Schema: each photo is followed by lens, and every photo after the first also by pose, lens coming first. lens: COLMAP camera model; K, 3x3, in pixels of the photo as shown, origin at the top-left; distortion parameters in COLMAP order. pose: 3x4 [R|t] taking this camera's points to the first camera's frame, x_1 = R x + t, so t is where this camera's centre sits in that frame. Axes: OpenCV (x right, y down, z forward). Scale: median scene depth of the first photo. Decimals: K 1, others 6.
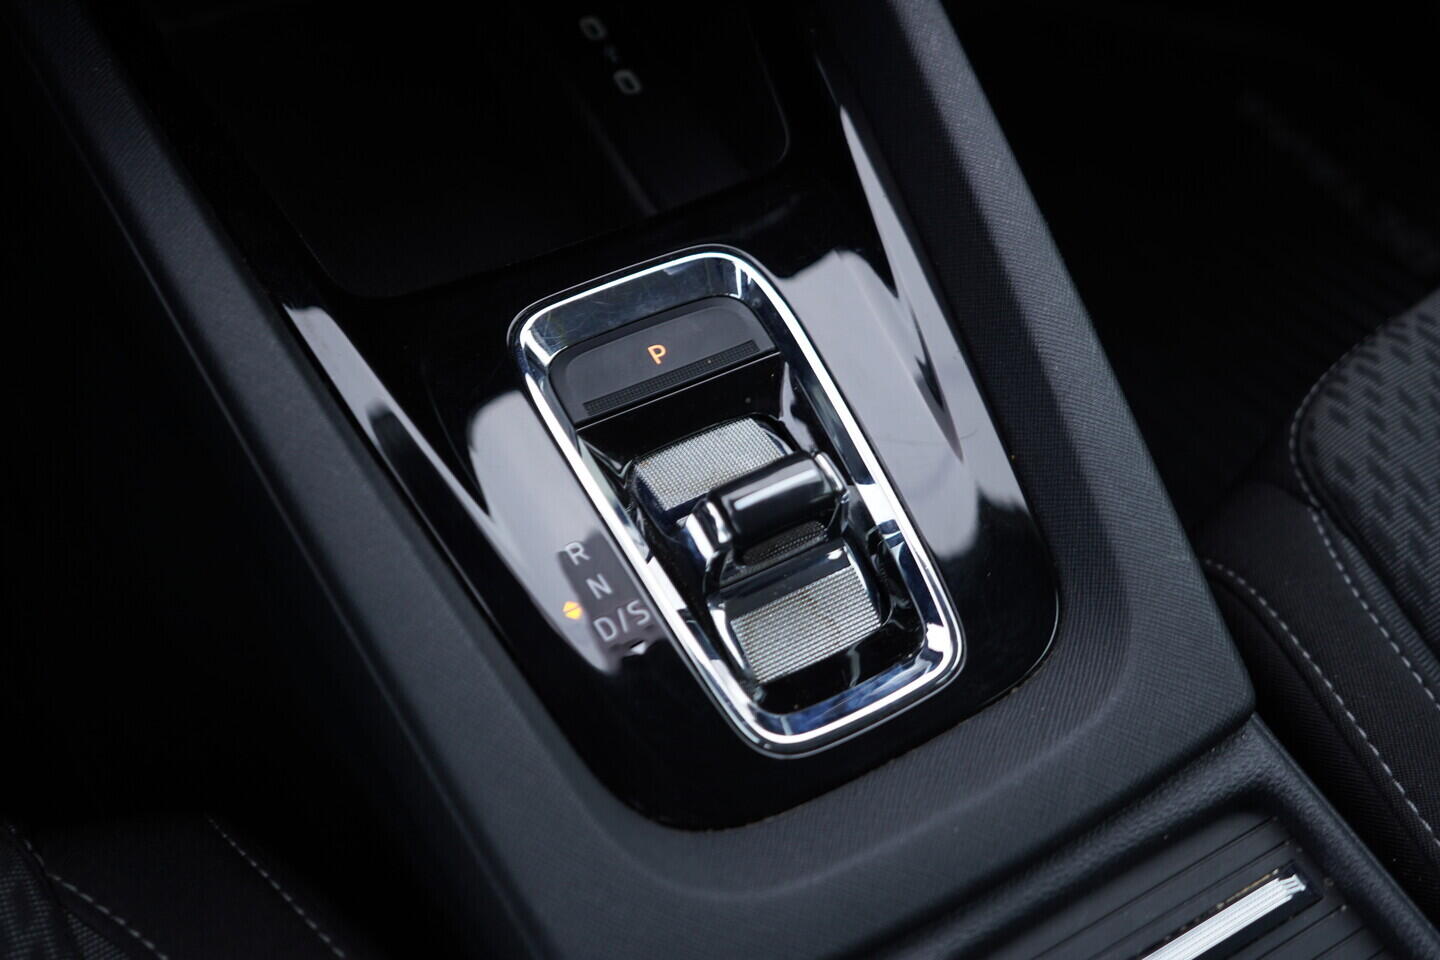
lens RADIAL K [[1457.2, 0, 723.1], [0, 1457.2, 477.4], [0, 0, 1]] dist [-0.028223, 0.000000]
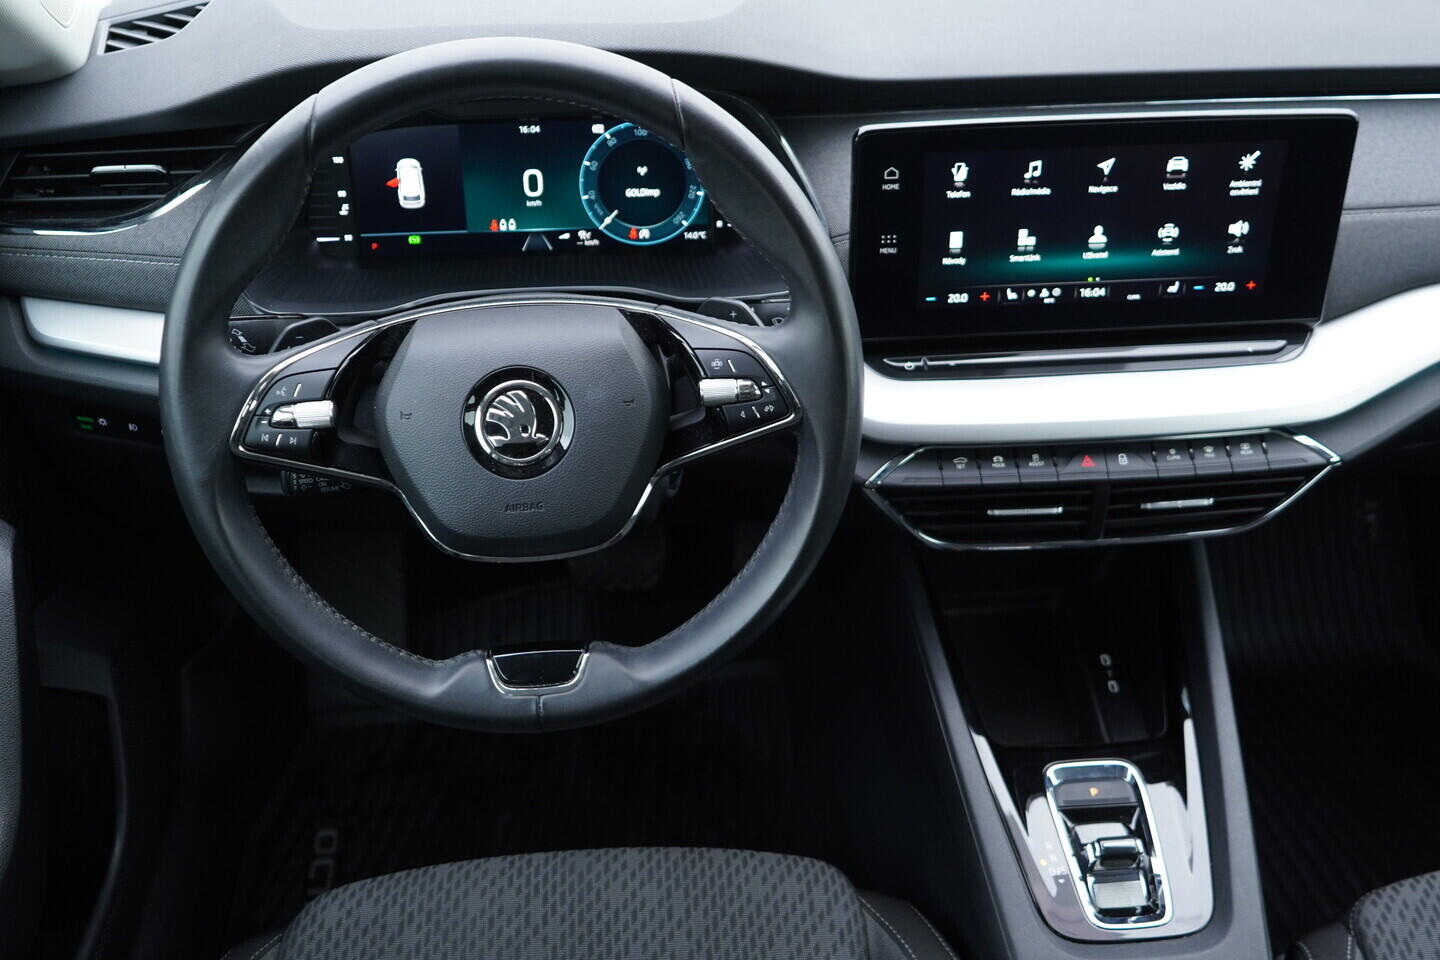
lens RADIAL K [[1457.2, 0, 718.2], [0, 1457.2, 483.1], [0, 0, 1]] dist [-0.028223, 0.000000]
pose [[0.905763, 0.215533, -0.364882, 0.175327], [-0.310603, 0.923383, -0.225589, 0.202306], [0.288304, 0.317664, 0.903311, -1.763558]]
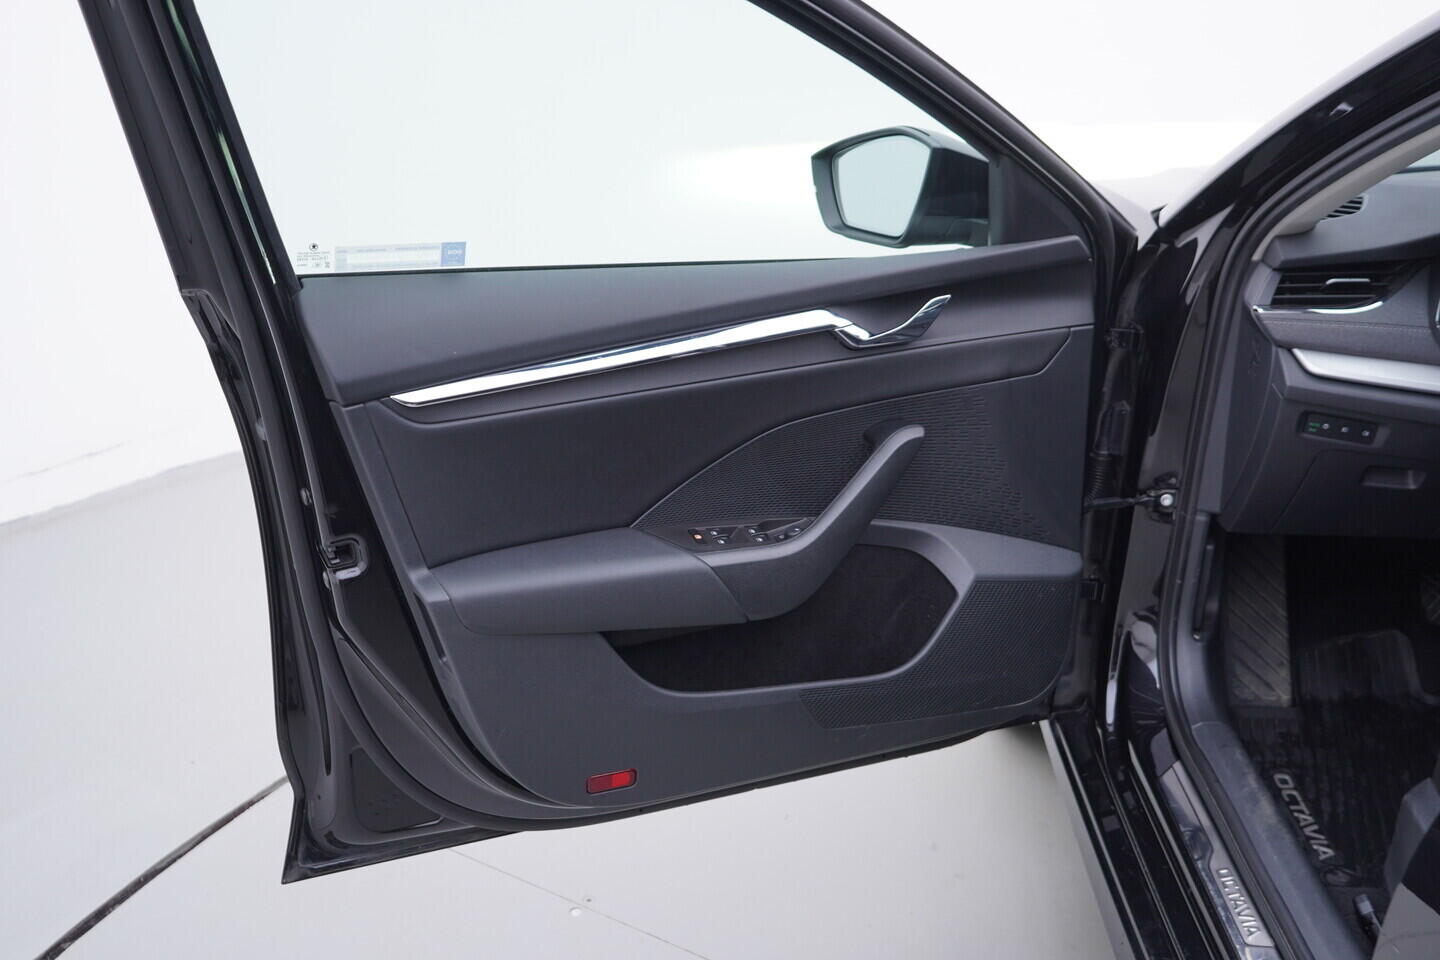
lens RADIAL K [[1457.2, 0, 713.2], [0, 1457.2, 468.8], [0, 0, 1]] dist [-0.028223, 0.000000]
pose [[0.849288, 0.148599, -0.506585, -1.098651], [-0.382794, 0.834150, -0.397067, 2.349231], [0.363564, 0.531141, 0.765317, -3.664189]]
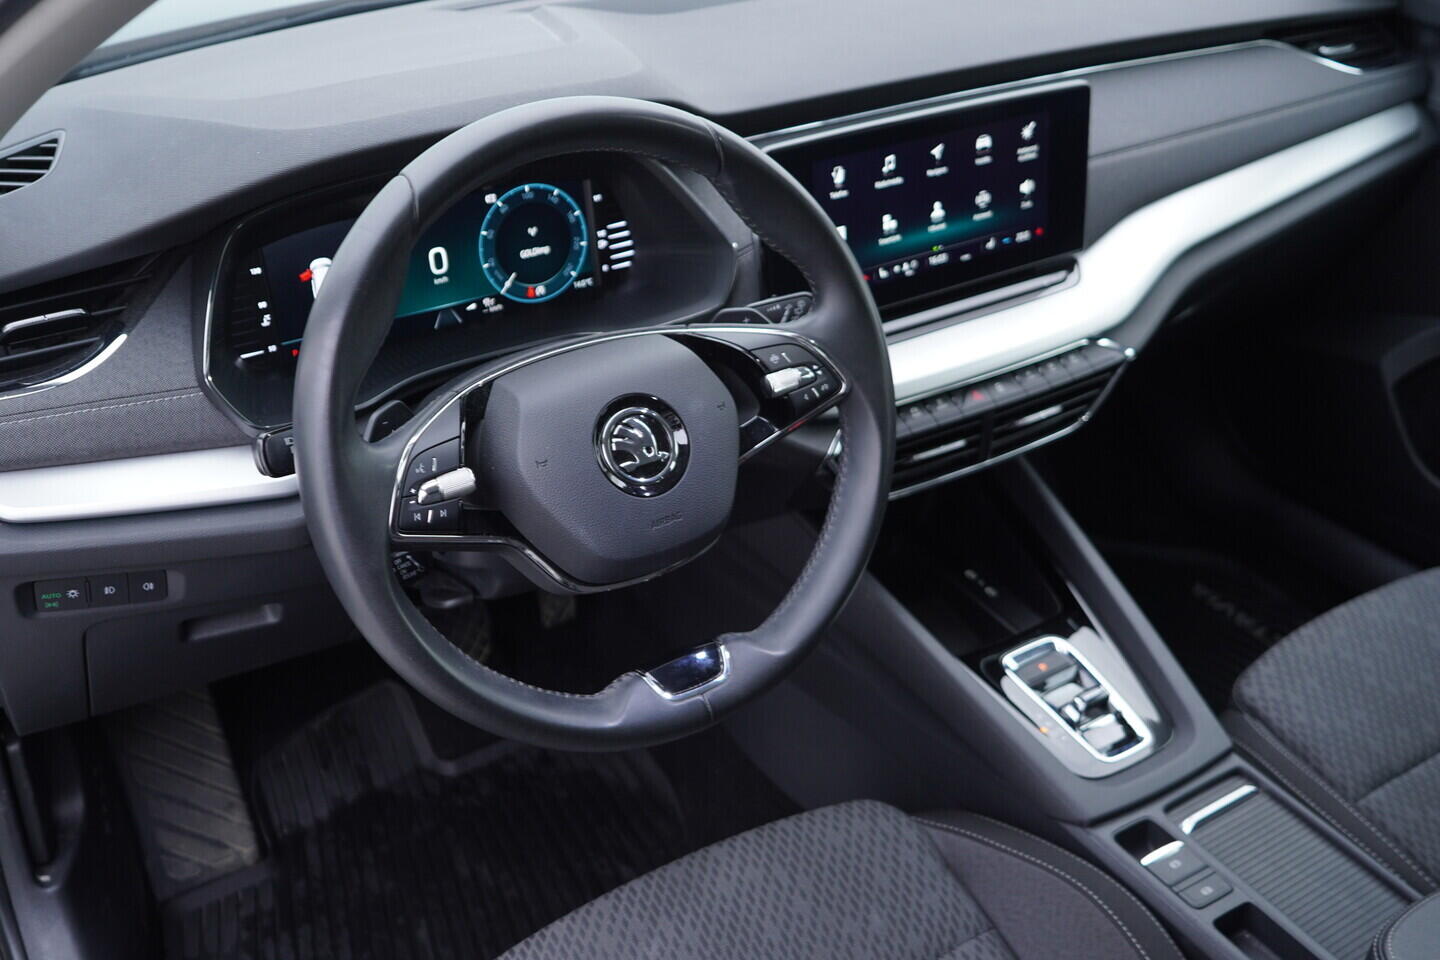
lens RADIAL K [[1457.2, 0, 714.6], [0, 1457.2, 476.9], [0, 0, 1]] dist [-0.028223, 0.000000]
pose [[0.998233, -0.053383, 0.026109, -0.772850], [0.059116, 0.936872, -0.344638, 0.550655], [-0.006063, 0.345572, 0.938372, -2.062111]]
